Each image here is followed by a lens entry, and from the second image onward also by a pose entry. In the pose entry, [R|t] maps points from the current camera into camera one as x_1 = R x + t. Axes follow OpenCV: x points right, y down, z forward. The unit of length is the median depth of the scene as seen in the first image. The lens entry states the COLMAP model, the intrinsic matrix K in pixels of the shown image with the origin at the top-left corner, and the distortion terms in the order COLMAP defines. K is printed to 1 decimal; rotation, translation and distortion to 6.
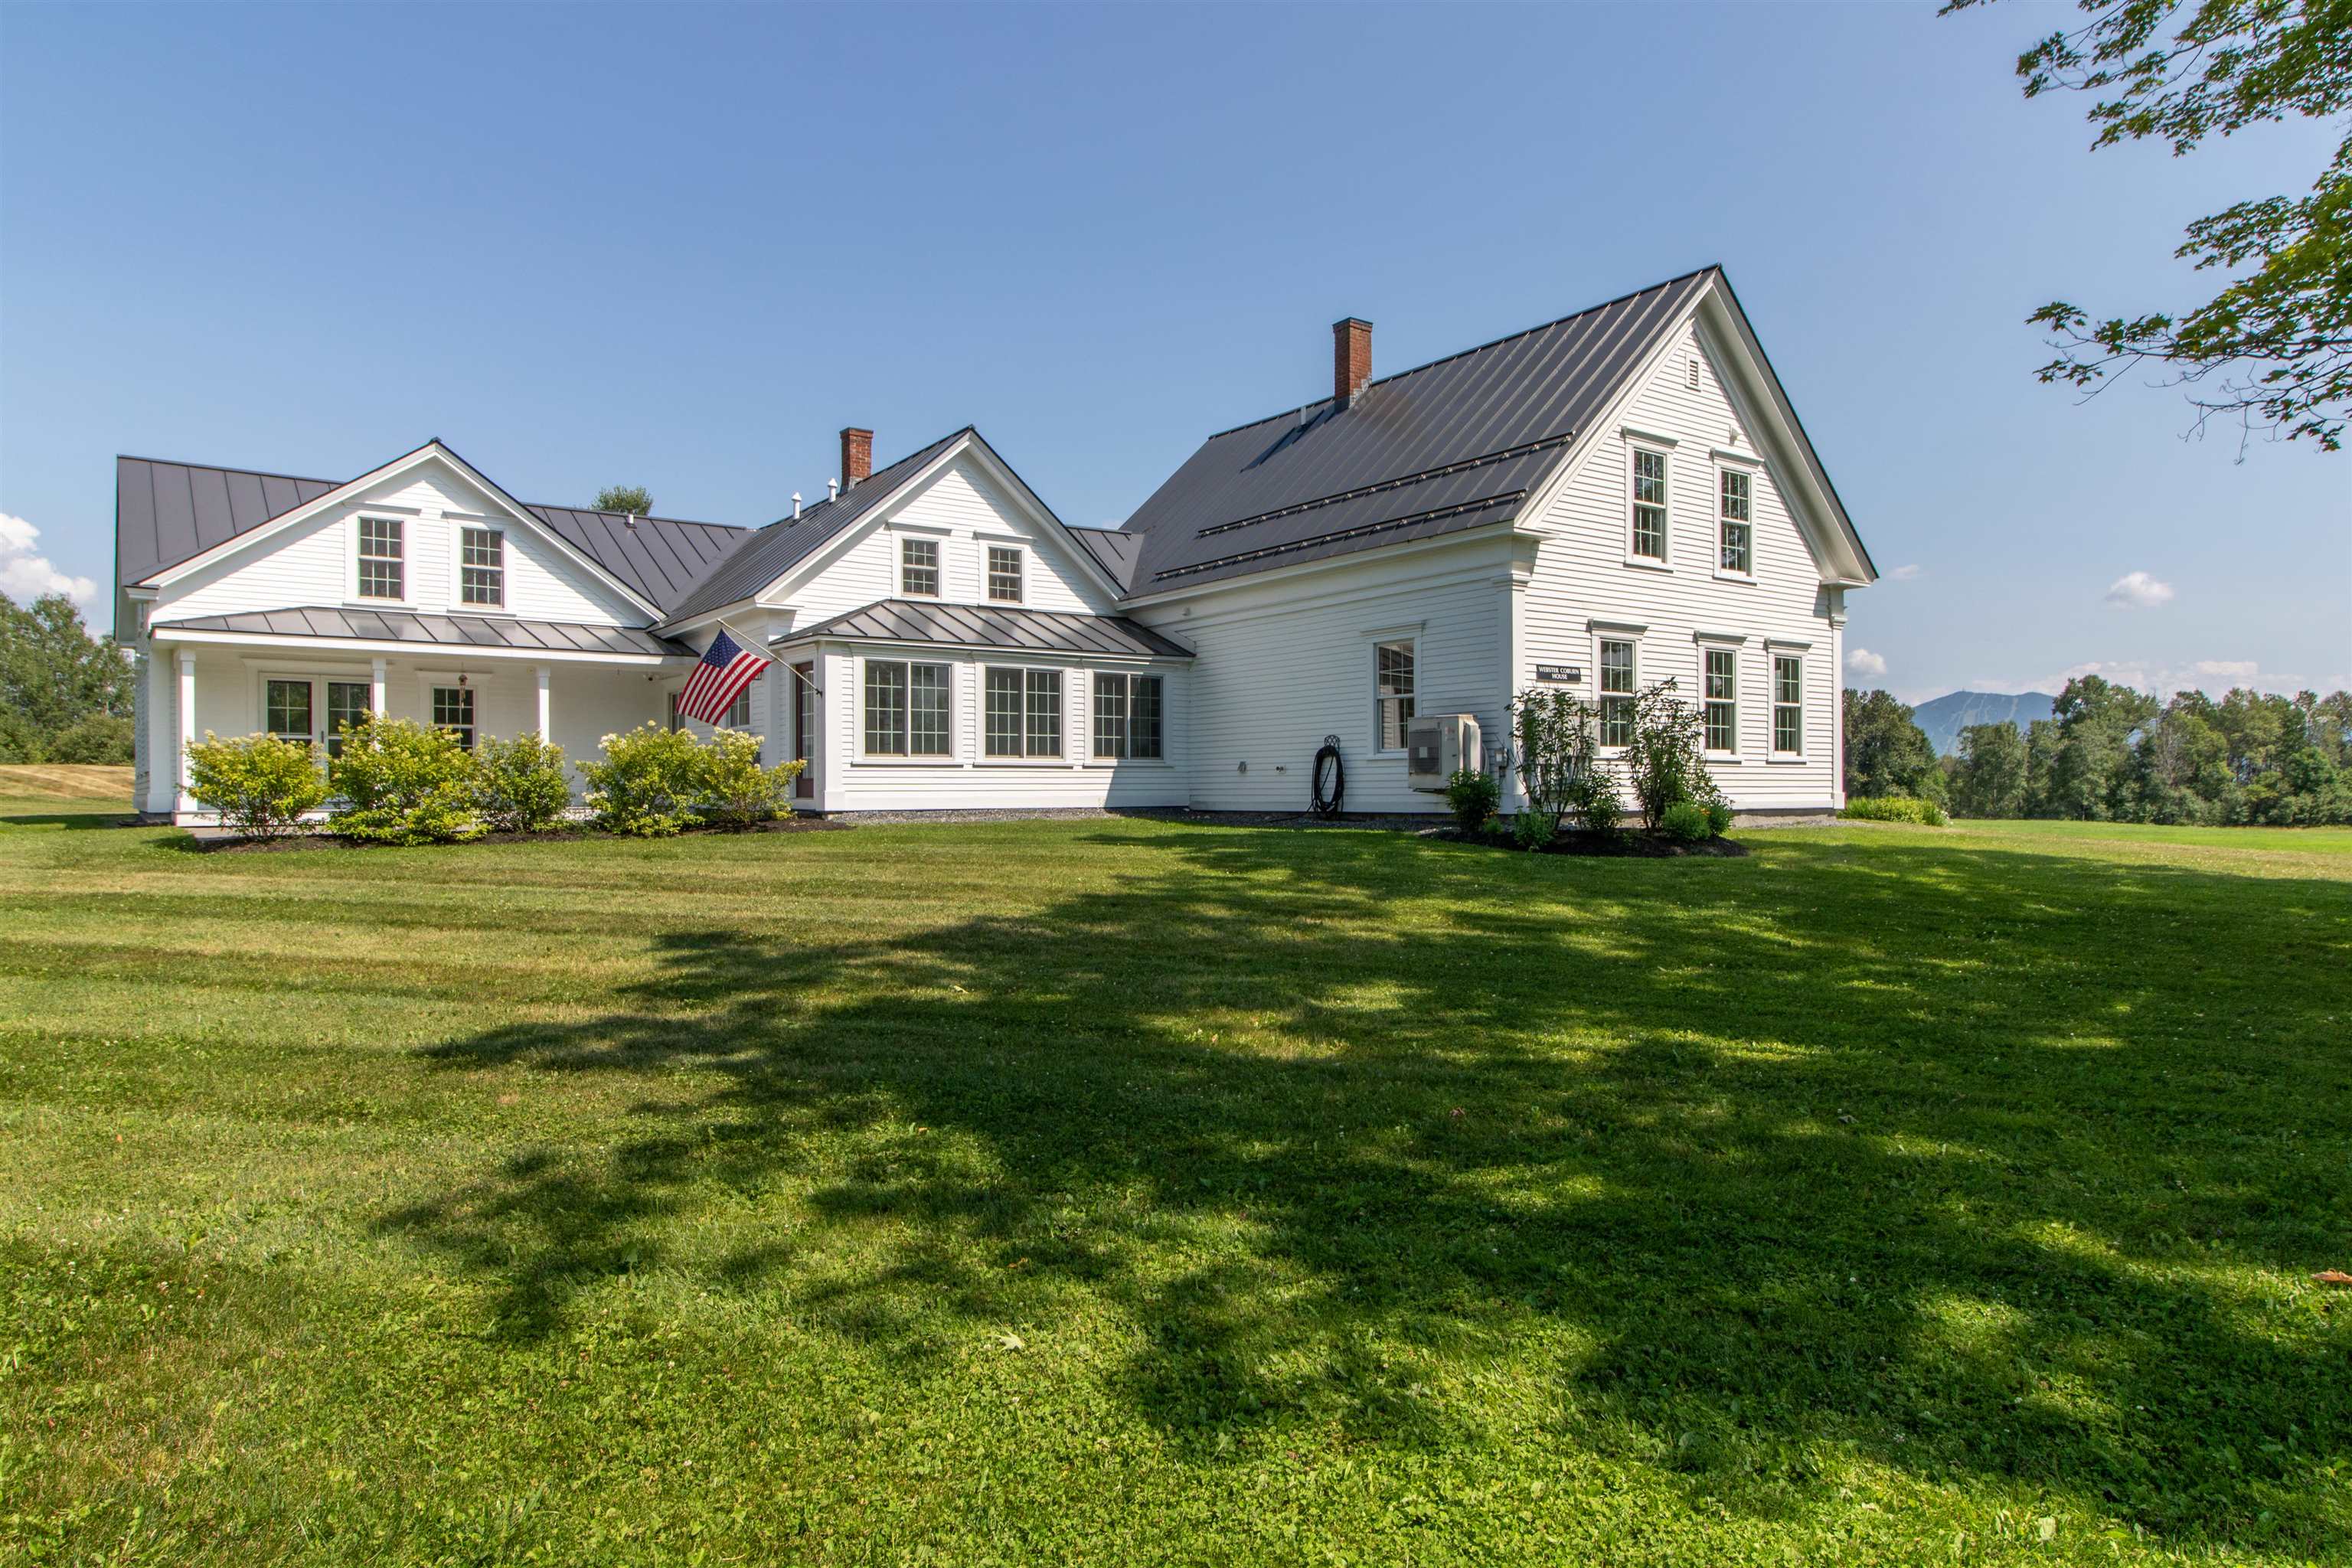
lens RADIAL K [[1363.4, 0, 1176.0], [0, 1363.4, 784.0], [0, 0, 1]] dist [0.002206, 0.001248]
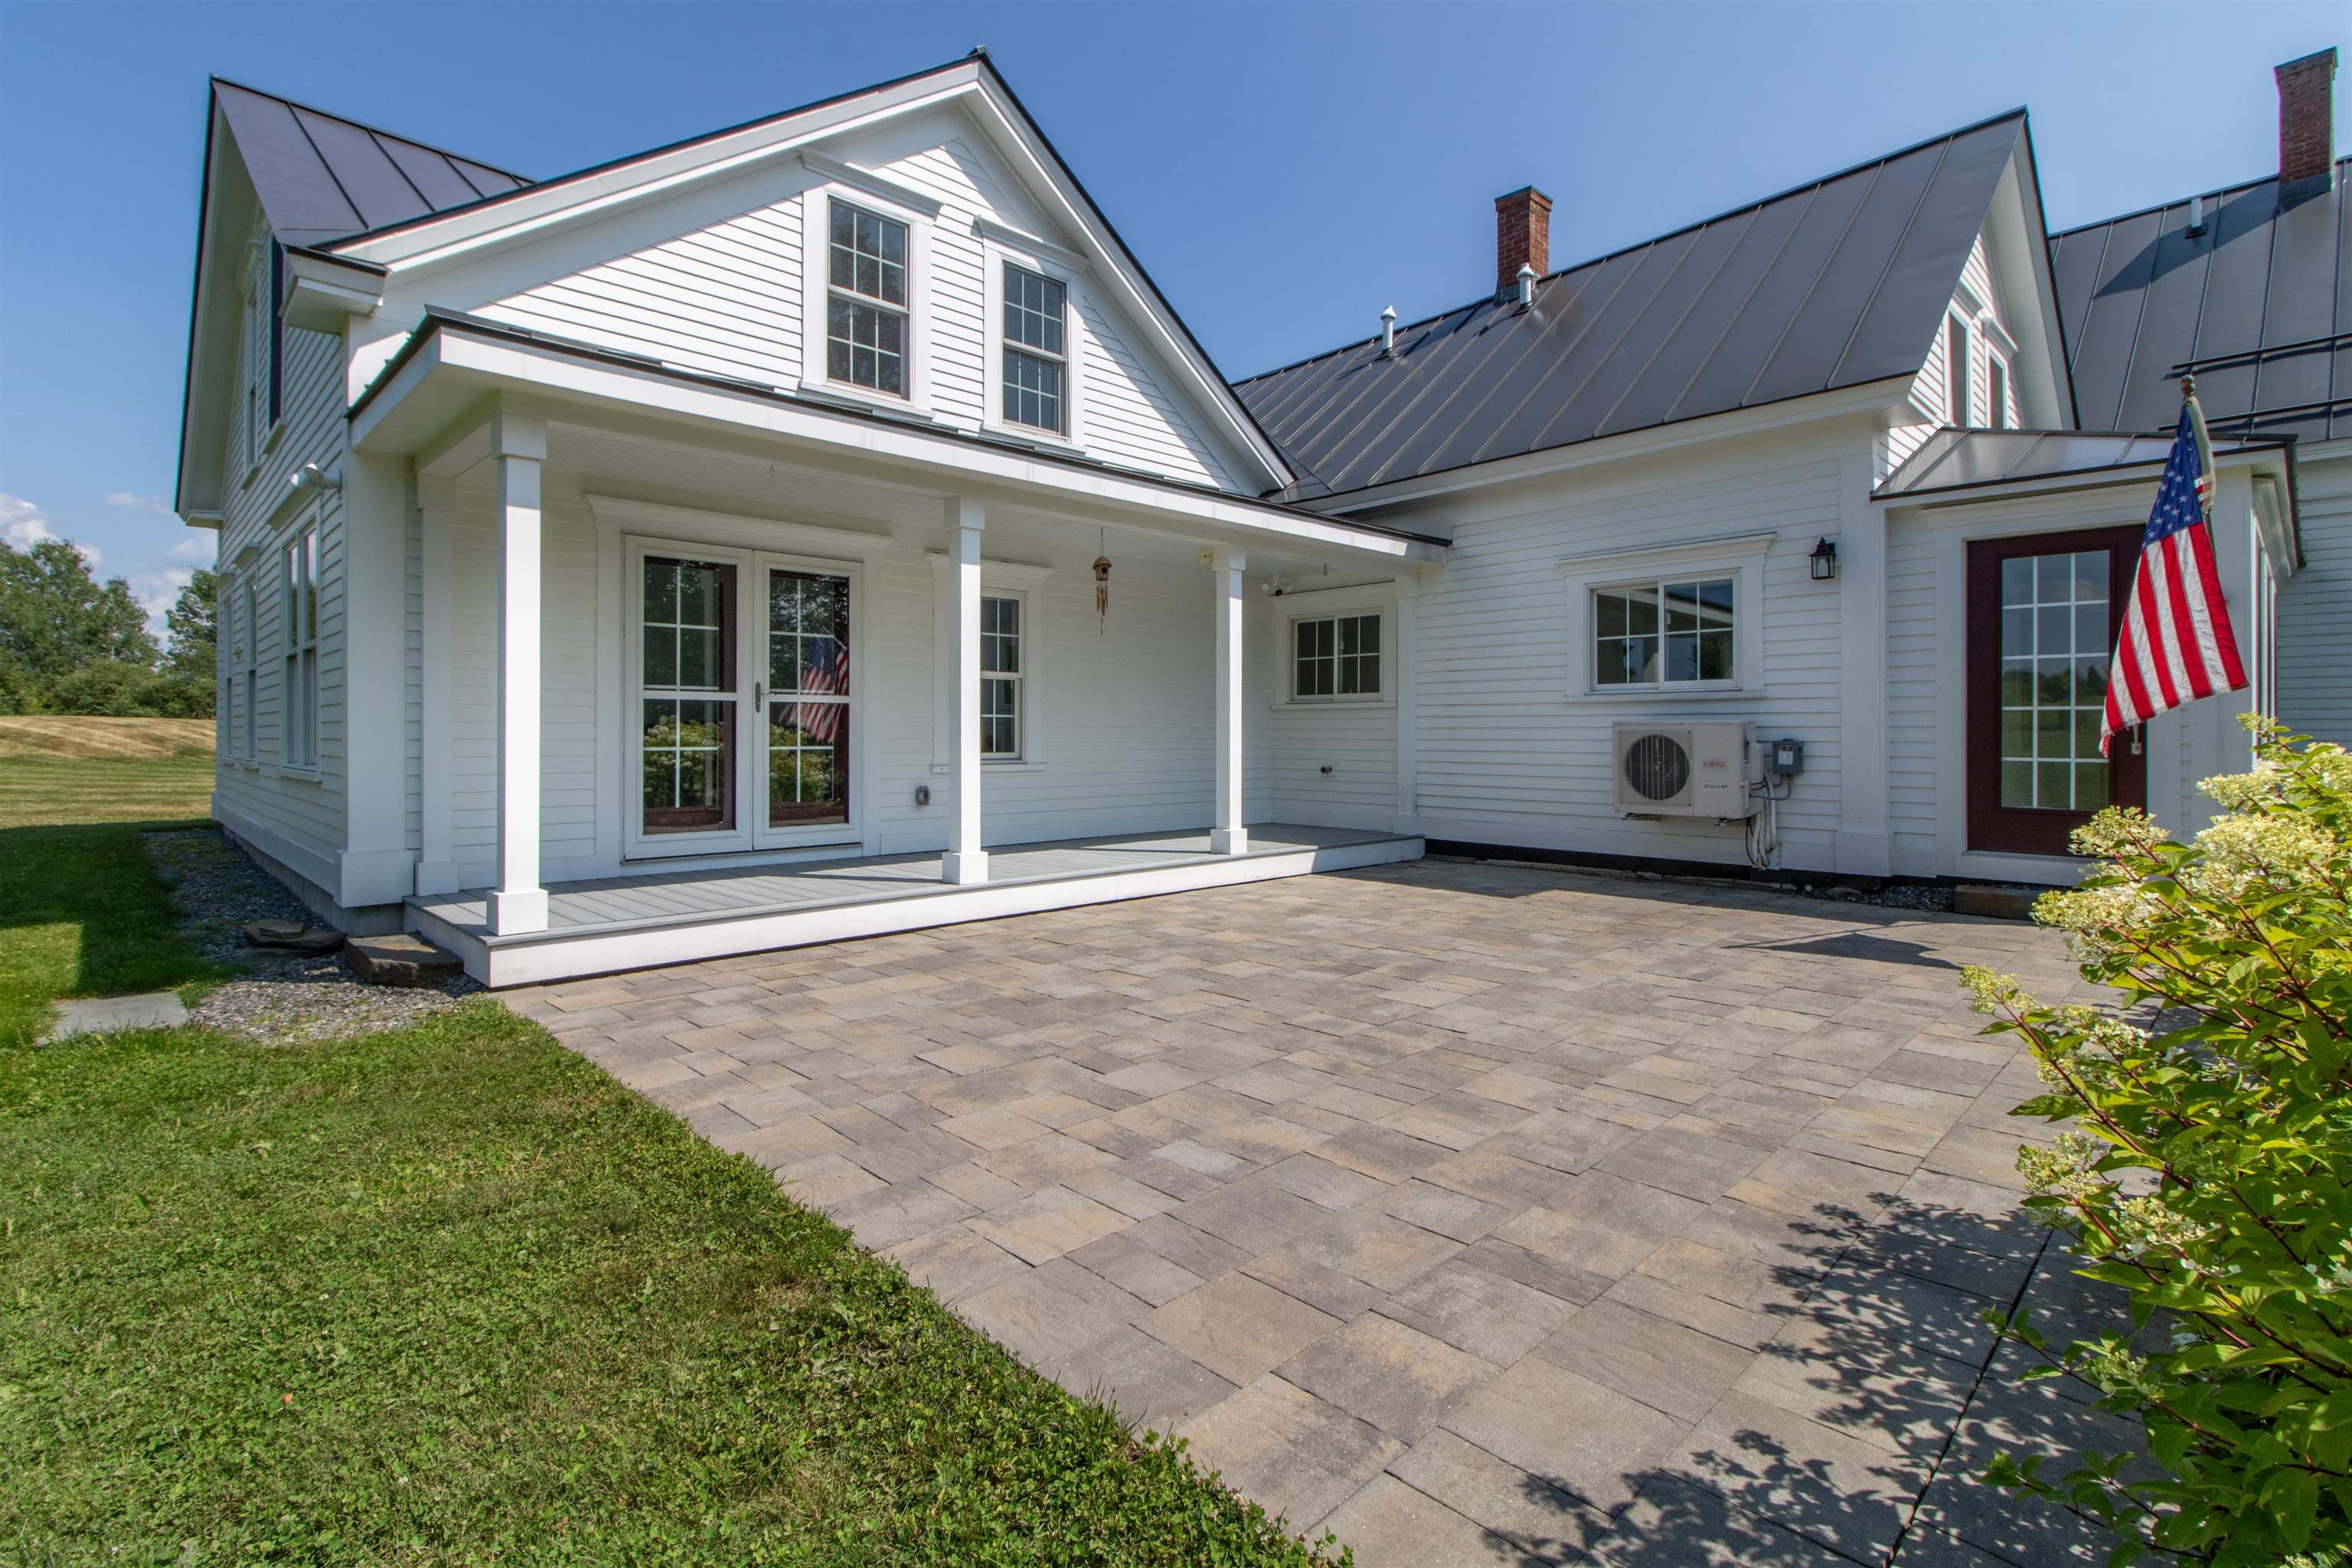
lens RADIAL K [[1070.9, 0, 1171.1], [0, 1070.9, 717.3], [0, 0, 1]] dist [0.001710, 0.000055]
pose [[0.992964, 0.006525, 0.118238, -0.452389], [-0.005336, 0.999932, -0.010372, -0.021102], [-0.118298, 0.009668, 0.992931, 0.551670]]
